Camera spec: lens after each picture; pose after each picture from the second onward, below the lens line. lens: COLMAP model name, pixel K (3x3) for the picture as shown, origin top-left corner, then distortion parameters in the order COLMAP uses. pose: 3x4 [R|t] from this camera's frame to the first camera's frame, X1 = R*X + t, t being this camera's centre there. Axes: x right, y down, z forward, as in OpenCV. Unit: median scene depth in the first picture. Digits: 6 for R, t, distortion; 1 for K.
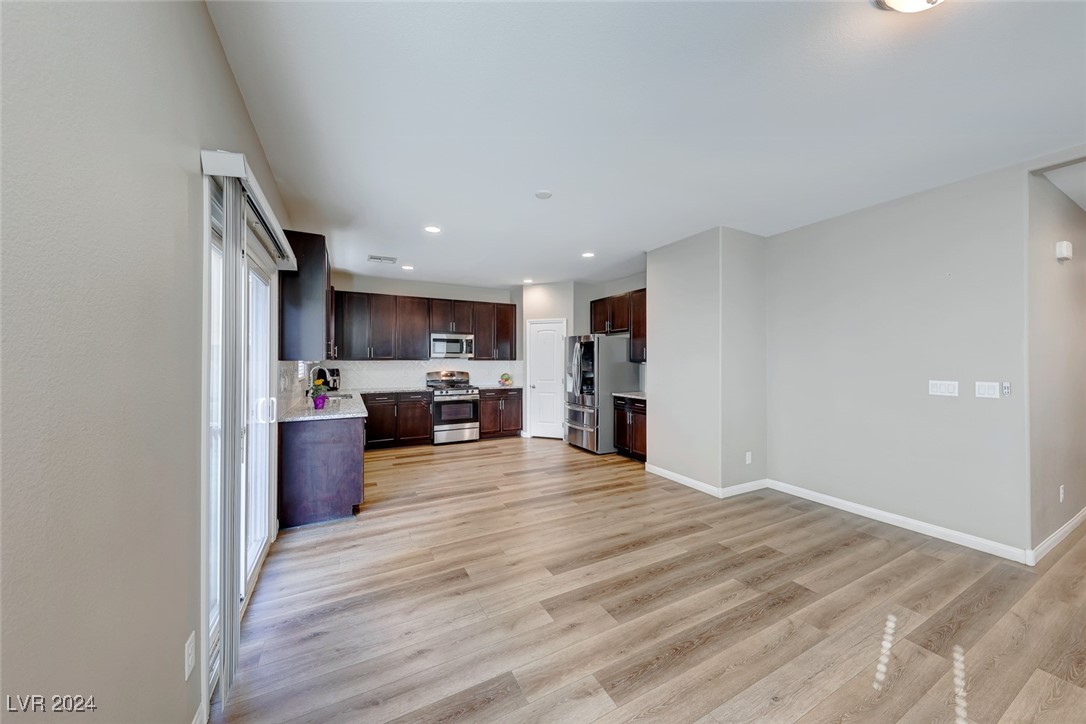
lens RADIAL K [[371.9, 0, 538.0], [0, 371.9, 359.1], [0, 0, 1]] dist [0.002212, -0.000034]
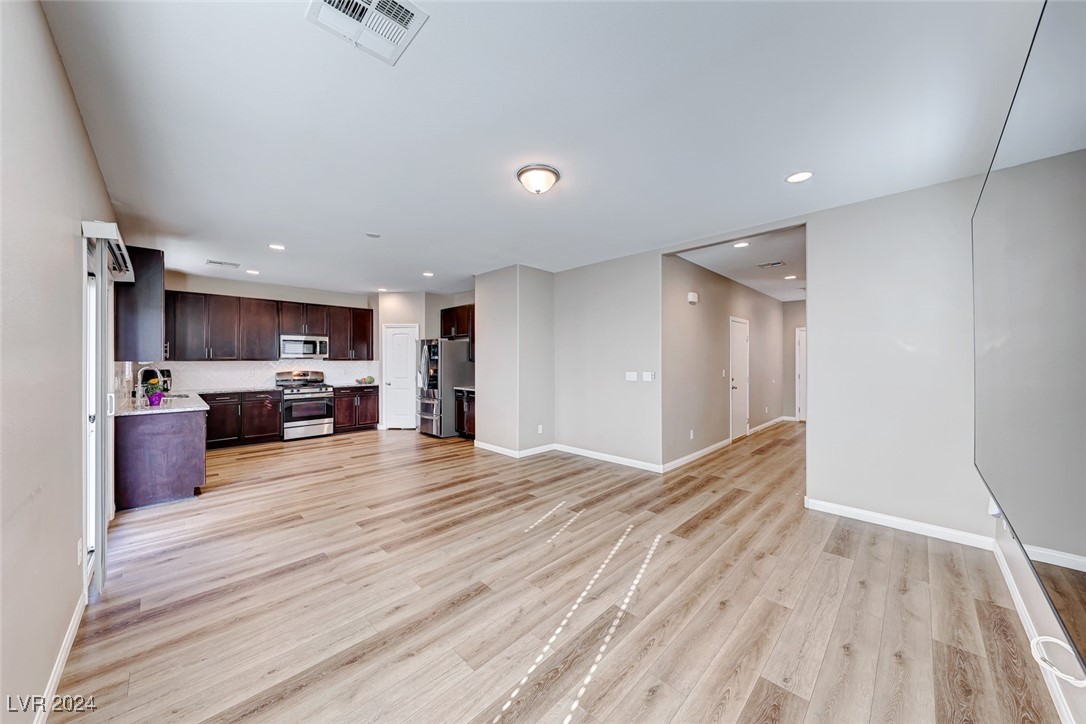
lens RADIAL K [[374.7, 0, 542.8], [0, 374.7, 358.9], [0, 0, 1]] dist [0.005410, -0.000241]
pose [[0.951788, -0.001965, 0.306752, 0.097028], [0.001753, 0.999998, 0.000966, -0.001352], [-0.306753, -0.000381, 0.951789, -0.249157]]
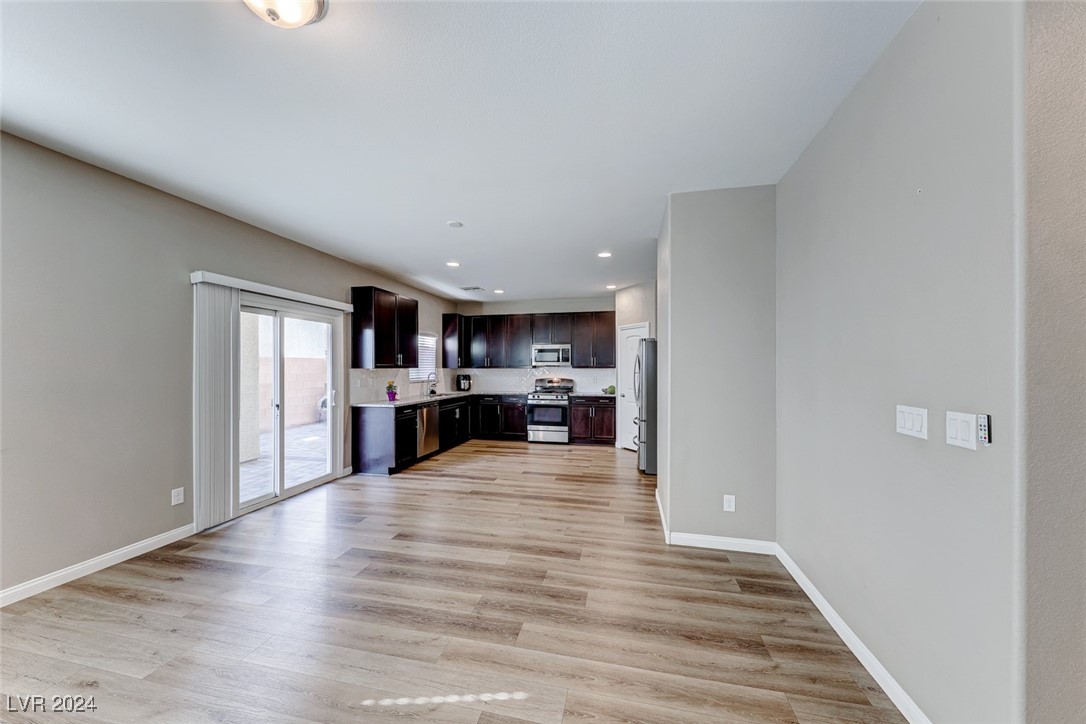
lens RADIAL K [[374.5, 0, 542.5], [0, 374.5, 366.1], [0, 0, 1]] dist [0.006857, -0.000130]
pose [[0.767282, -0.006819, -0.641274, 0.526124], [0.003888, 0.999975, -0.005981, 0.003907], [0.641299, 0.002096, 0.767289, 0.150091]]
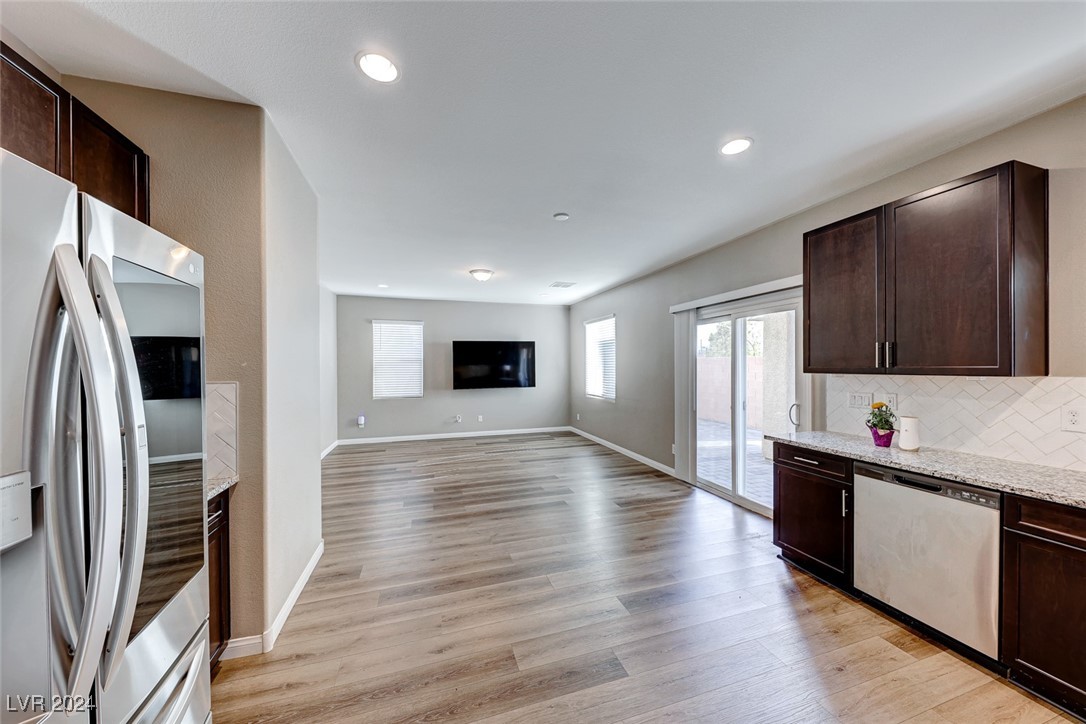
lens RADIAL K [[374.5, 0, 542.5], [0, 374.5, 366.1], [0, 0, 1]] dist [0.006857, -0.000130]
pose [[-0.986350, 0.000999, 0.164660, -0.058386], [0.001241, 0.999998, 0.001366, -0.008077], [-0.164658, 0.001551, -0.986349, 1.120727]]
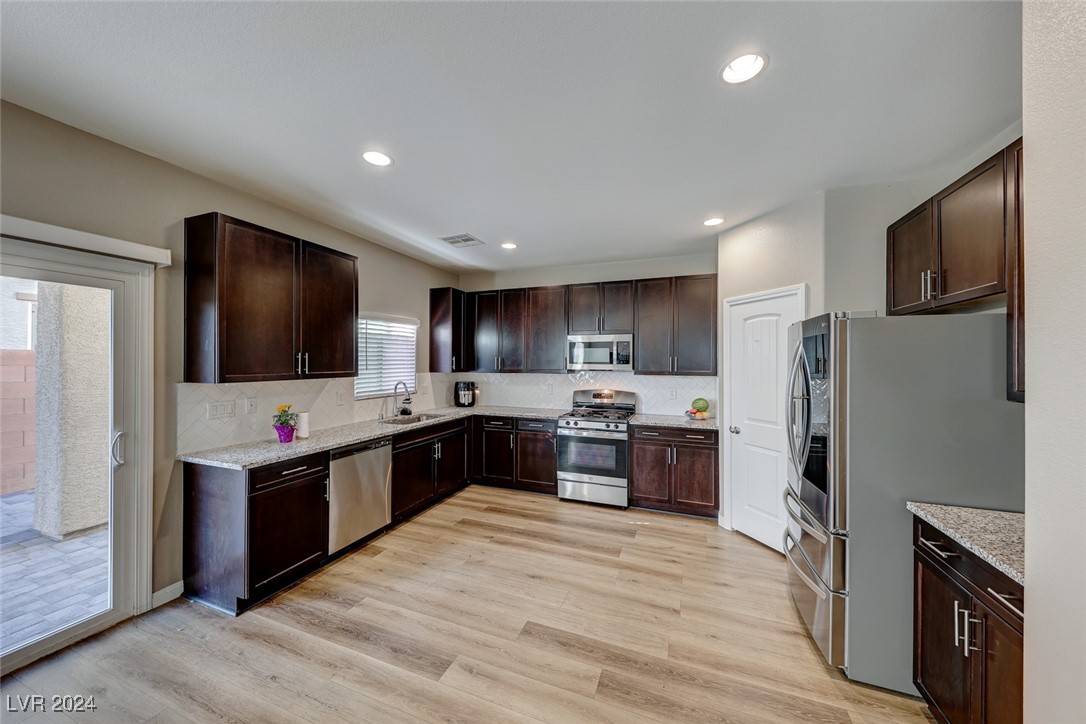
lens RADIAL K [[370.6, 0, 543.0], [0, 370.6, 362.0], [0, 0, 1]] dist [0.006333, -0.000084]
pose [[0.664403, 0.000626, -0.747374, 0.222171], [-0.000090, 1.000000, 0.000757, -0.021779], [0.747375, -0.000435, 0.664403, 0.558143]]
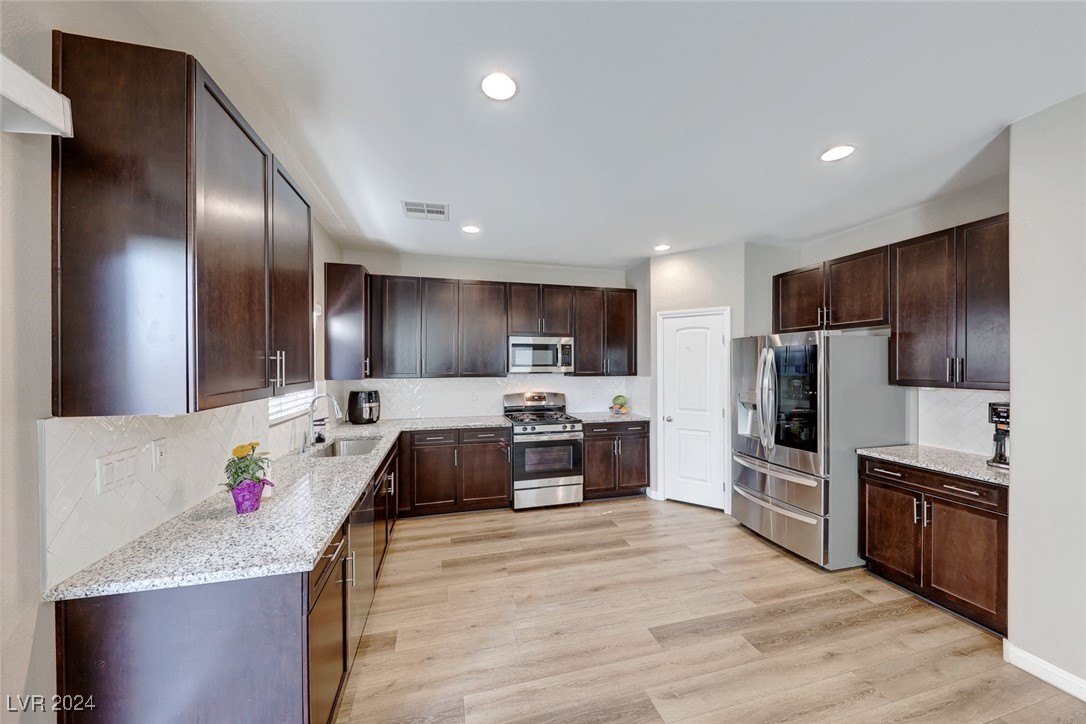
lens RADIAL K [[374.5, 0, 542.5], [0, 374.5, 366.1], [0, 0, 1]] dist [0.006857, -0.000130]
pose [[0.977067, -0.001020, -0.212932, -0.099969], [0.002700, 0.999967, 0.007600, -0.023531], [0.212917, -0.008001, 0.977038, 0.406944]]
